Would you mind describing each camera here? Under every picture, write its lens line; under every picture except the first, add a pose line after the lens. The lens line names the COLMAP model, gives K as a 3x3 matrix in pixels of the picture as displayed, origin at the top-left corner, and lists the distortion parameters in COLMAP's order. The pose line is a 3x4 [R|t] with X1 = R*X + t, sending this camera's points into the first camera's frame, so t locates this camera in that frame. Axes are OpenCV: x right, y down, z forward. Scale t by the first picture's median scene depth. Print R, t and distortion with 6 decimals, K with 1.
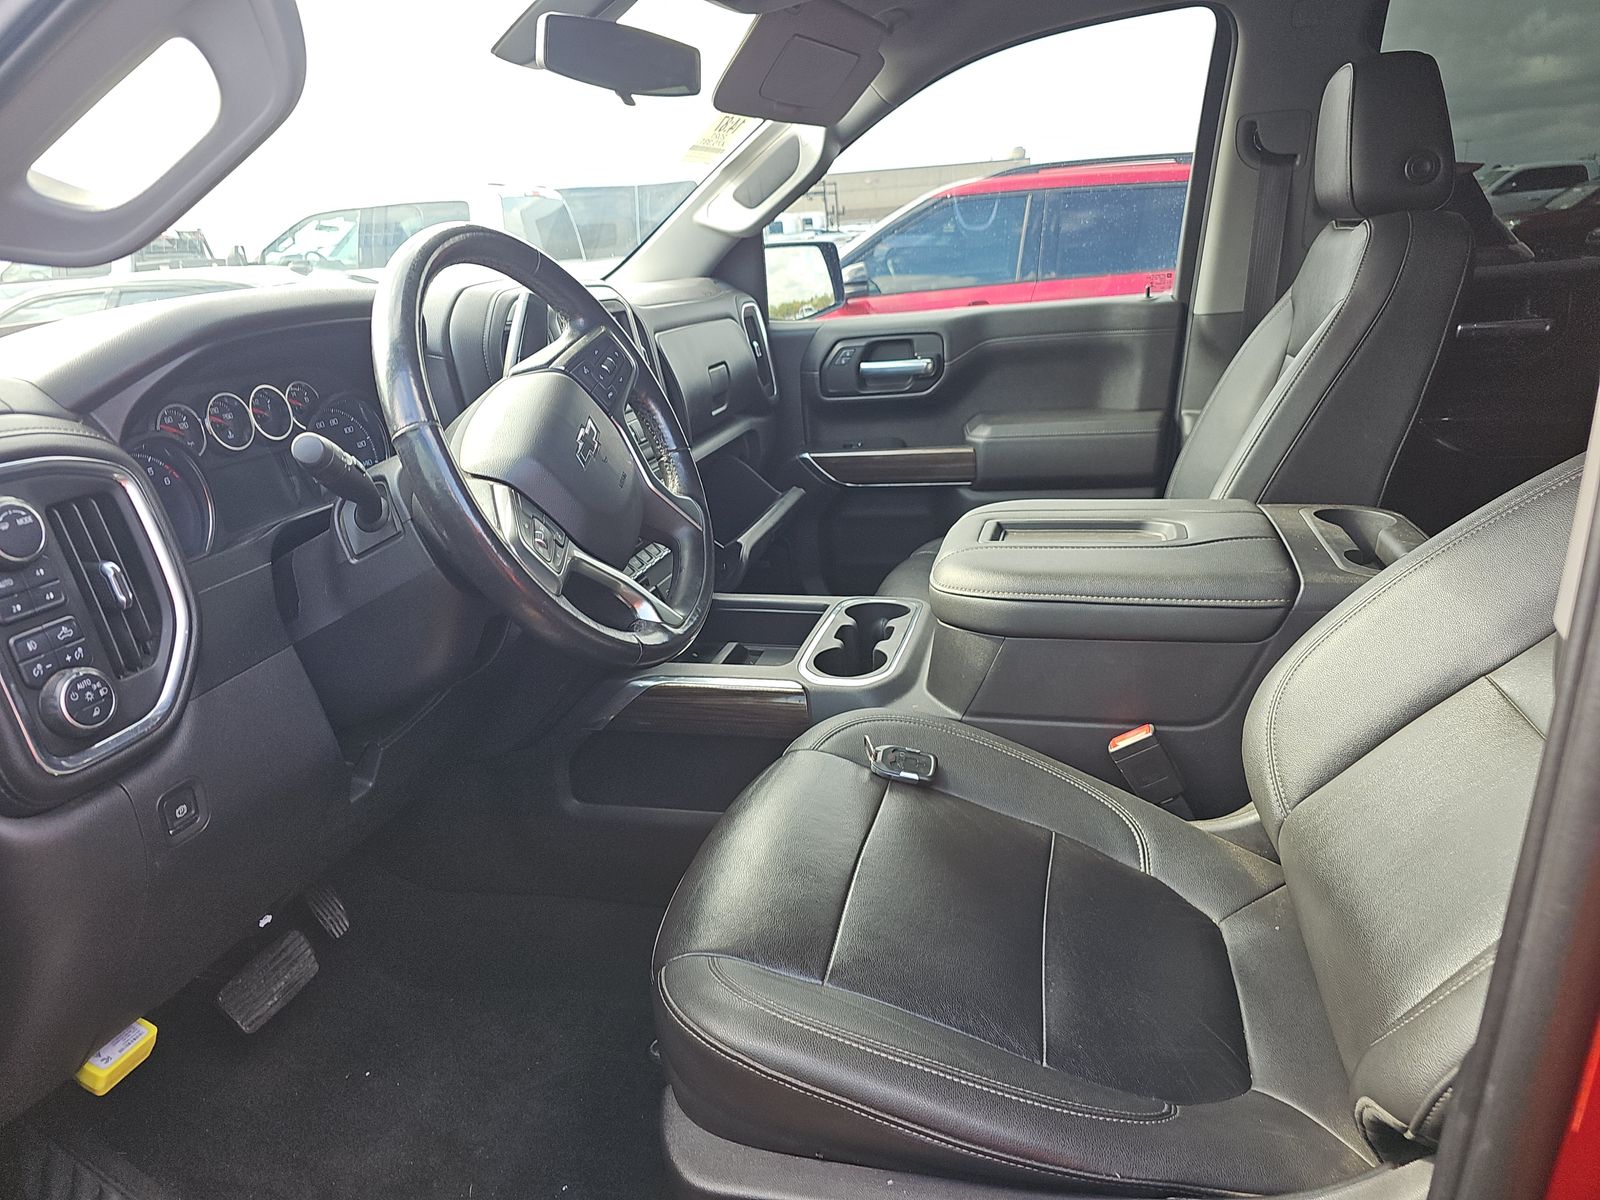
lens RADIAL K [[1065.3, 0, 793.2], [0, 1065.3, 573.9], [0, 0, 1]] dist [0.084024, -0.087300]
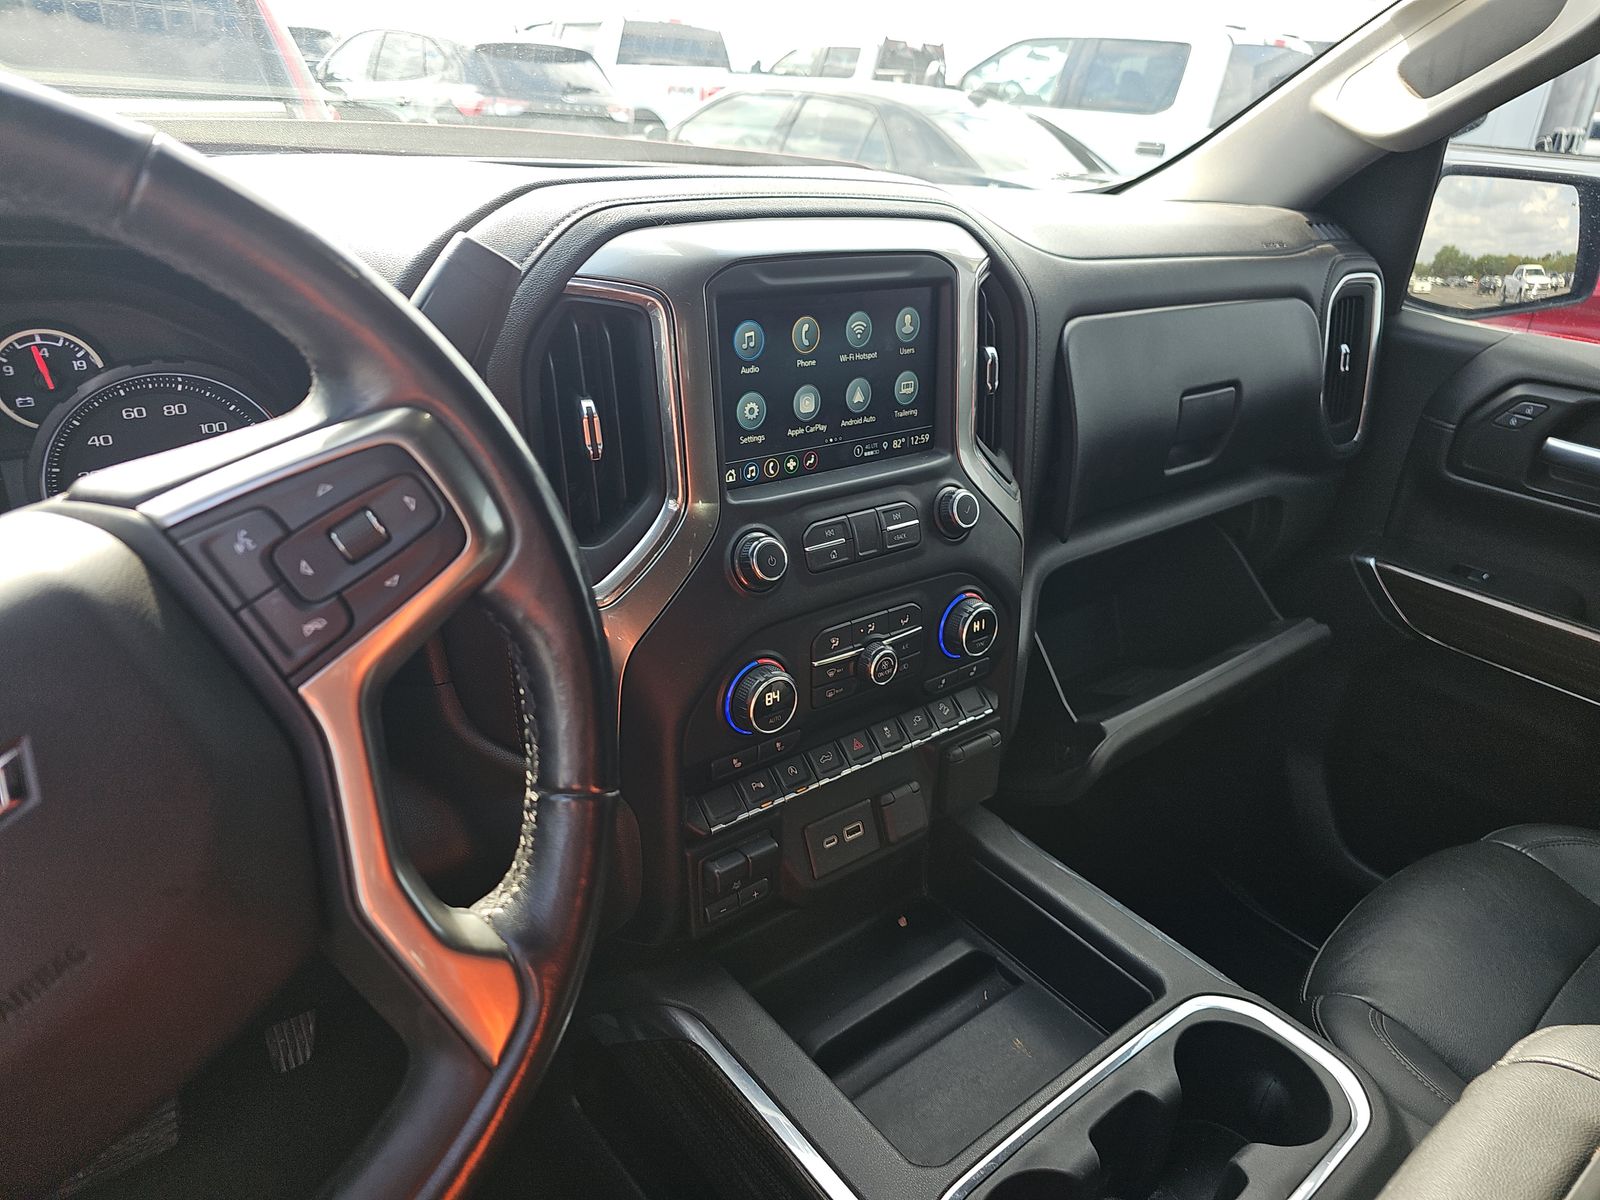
lens RADIAL K [[1066.5, 0, 800.0], [0, 1066.5, 600.0], [0, 0, 1]] dist [0.008151, -0.005936]
pose [[0.800798, 0.365758, -0.474283, 0.050751], [-0.290997, 0.929730, 0.225661, -0.143479], [0.523492, -0.042694, 0.850960, 0.396646]]
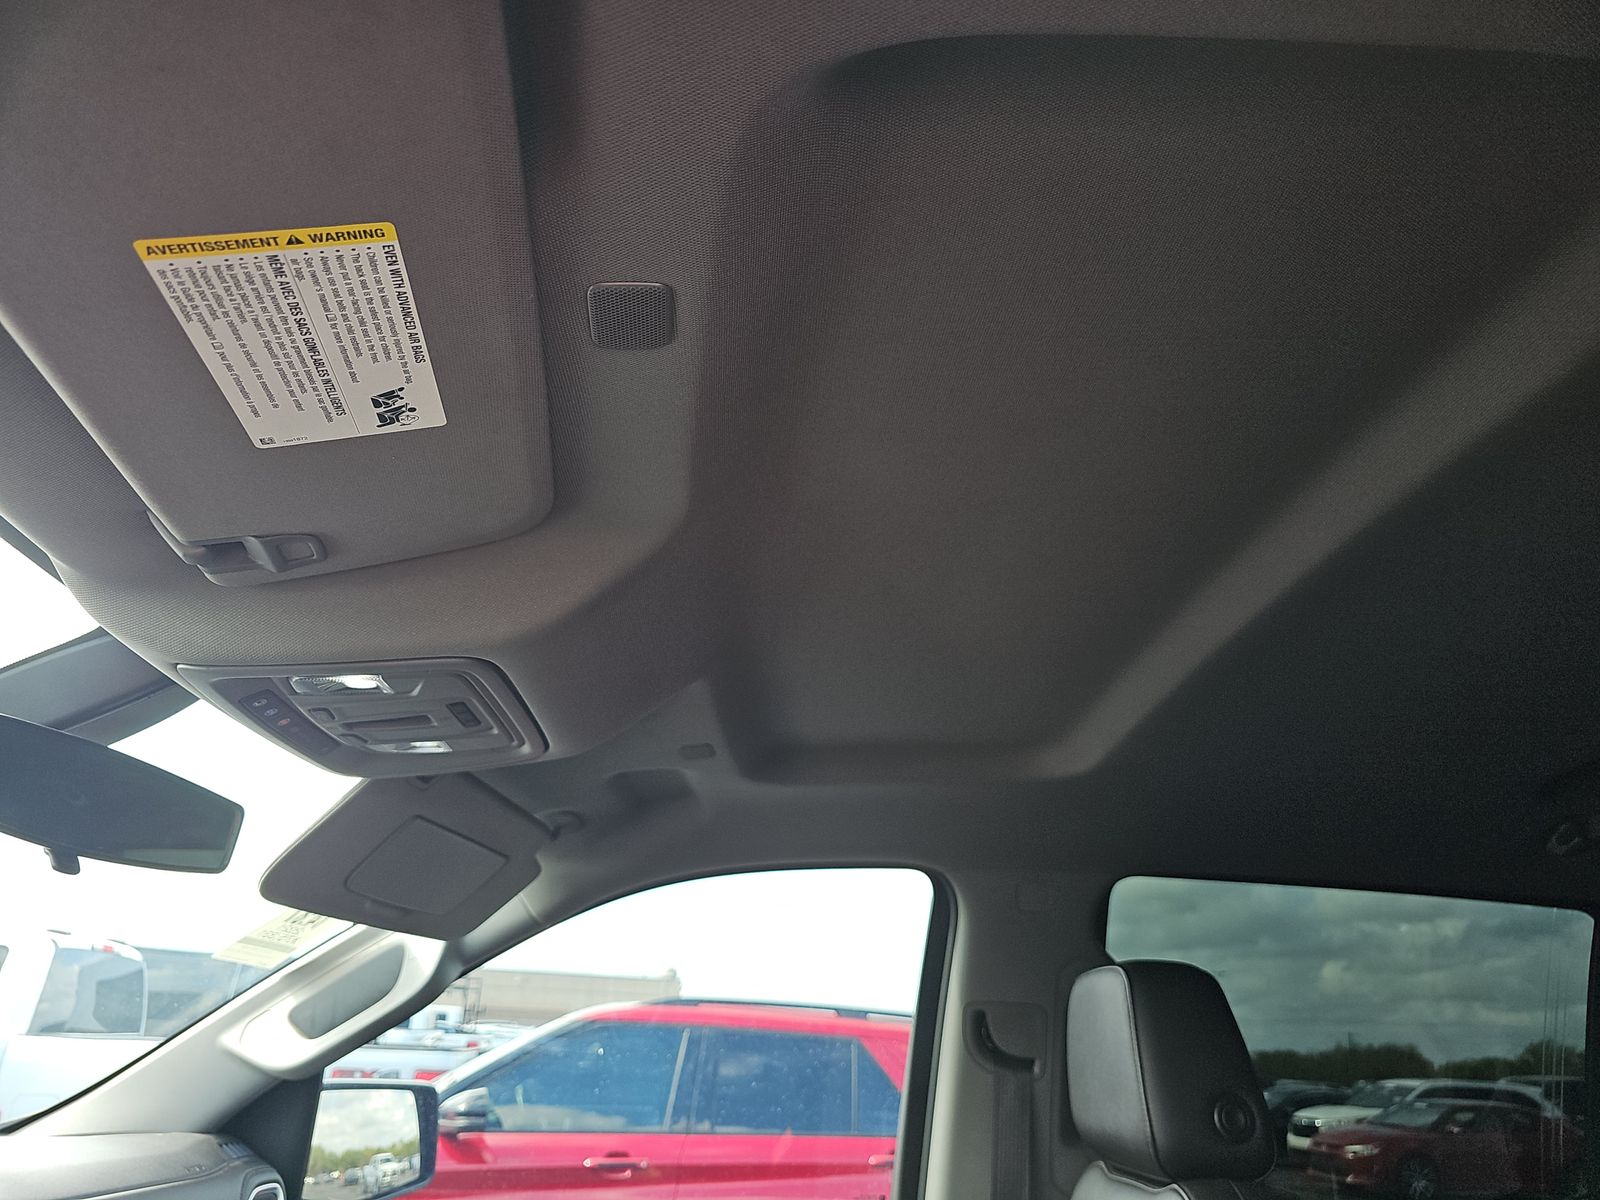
lens RADIAL K [[1066.5, 0, 800.0], [0, 1066.5, 600.0], [0, 0, 1]] dist [0.008151, -0.005936]
pose [[0.945106, 0.217985, 0.243430, 0.027393], [-0.009482, 0.762949, -0.646389, -0.115359], [-0.326628, 0.608598, 0.723134, 0.239402]]
